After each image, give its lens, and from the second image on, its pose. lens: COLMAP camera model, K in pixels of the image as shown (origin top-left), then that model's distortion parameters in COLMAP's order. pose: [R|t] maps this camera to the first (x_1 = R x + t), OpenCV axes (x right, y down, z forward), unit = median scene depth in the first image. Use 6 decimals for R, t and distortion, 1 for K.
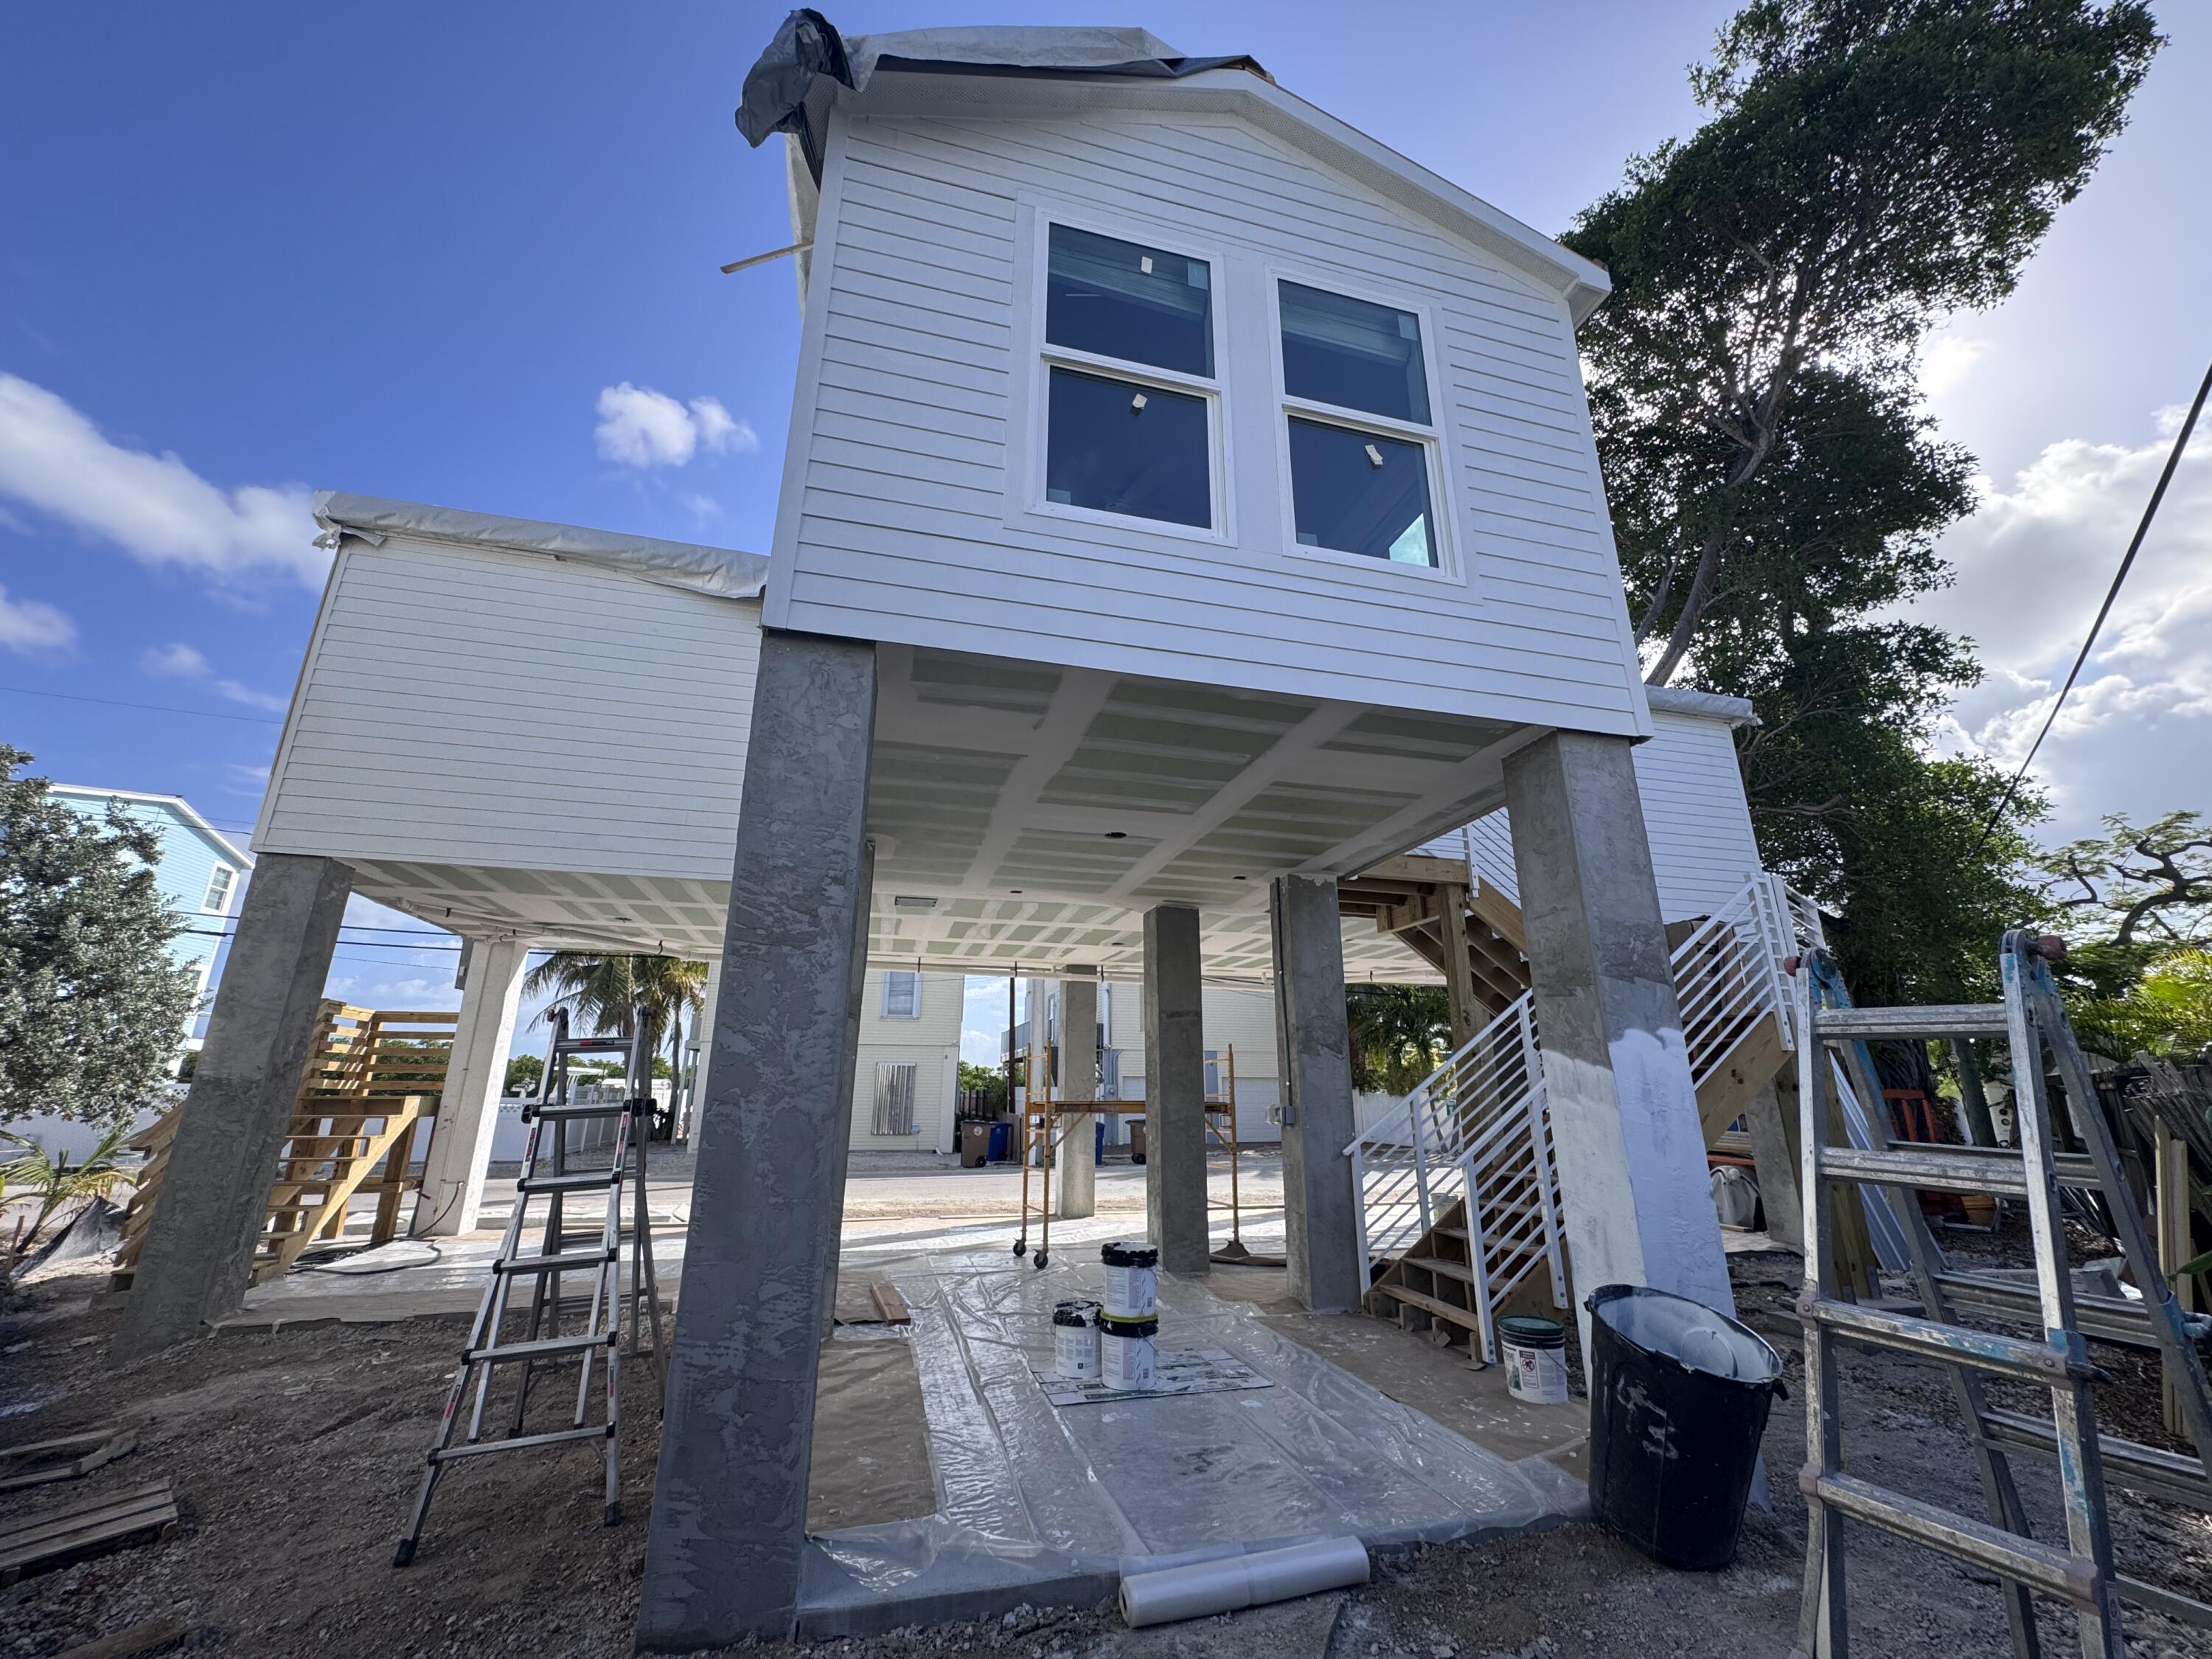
lens RADIAL K [[879.4, 0, 1104.0], [0, 879.4, 833.6], [0, 0, 1]] dist [-0.001887, 0.000255]
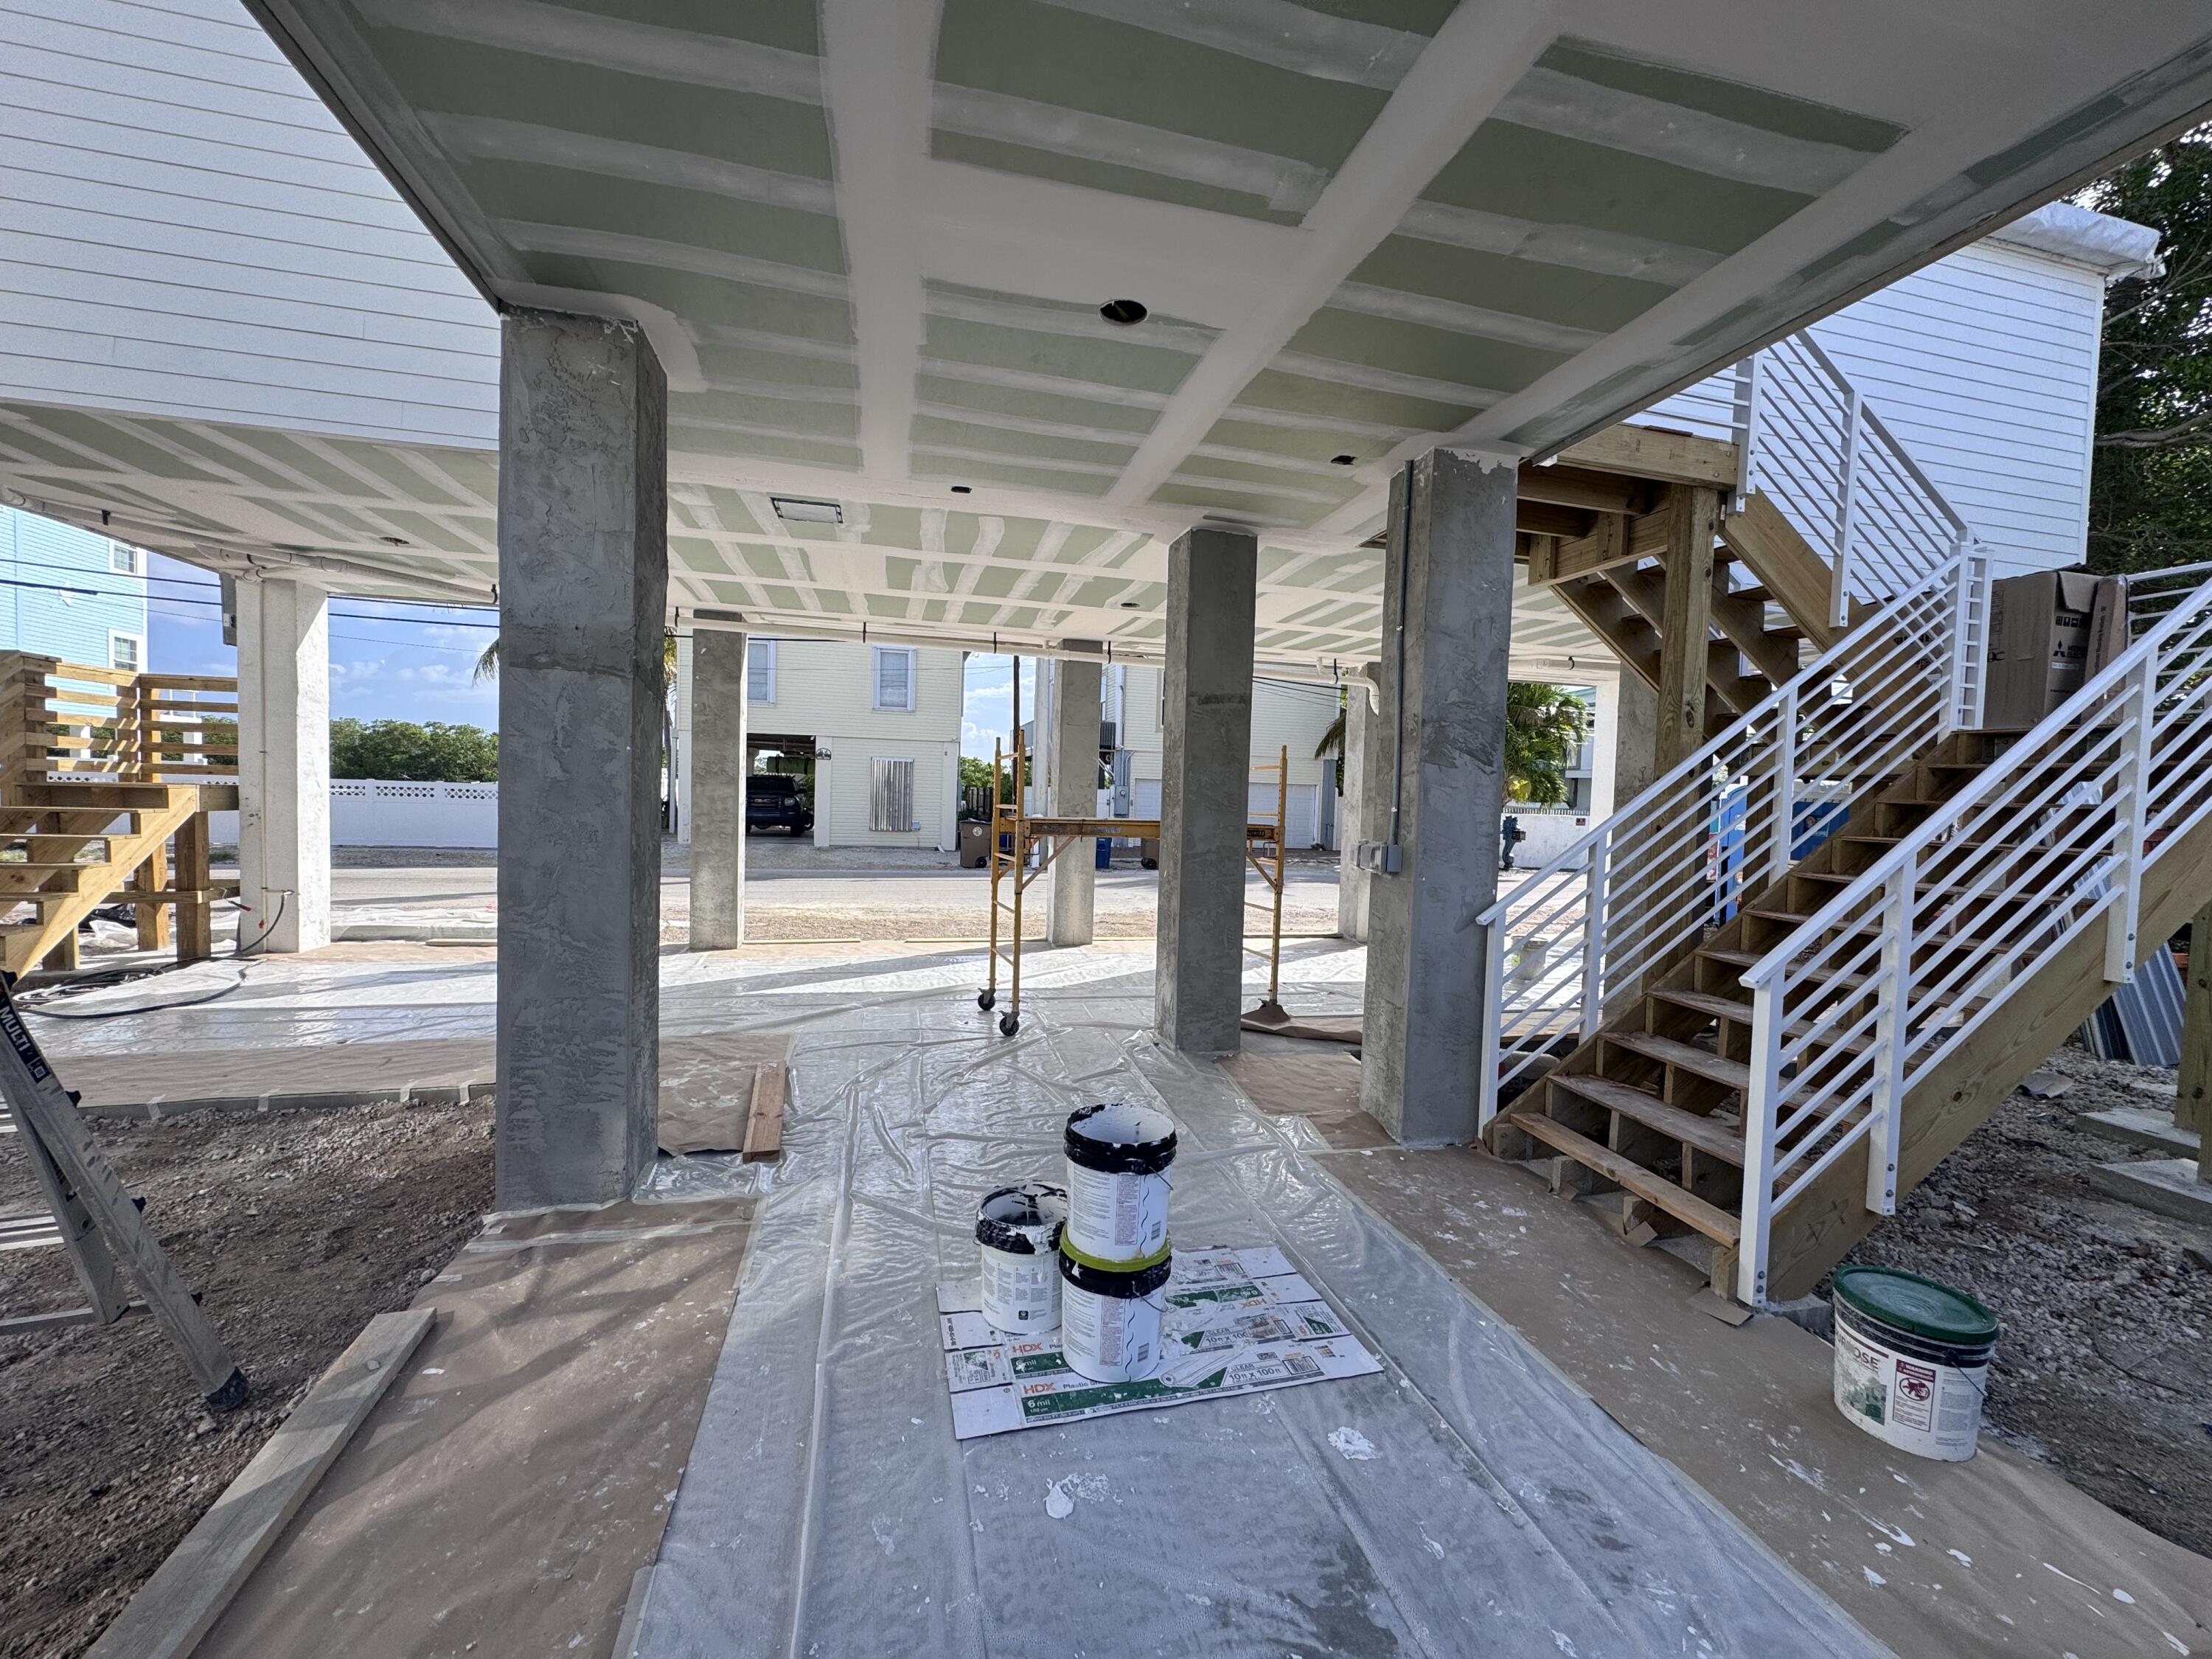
lens RADIAL K [[879.4, 0, 1104.9], [0, 879.4, 832.0], [0, 0, 1]] dist [-0.001887, 0.000255]
pose [[0.999516, 0.027783, -0.013976, 0.014216], [-0.021671, 0.944518, 0.327745, 0.091354], [0.022307, -0.327284, 0.944663, 0.367121]]
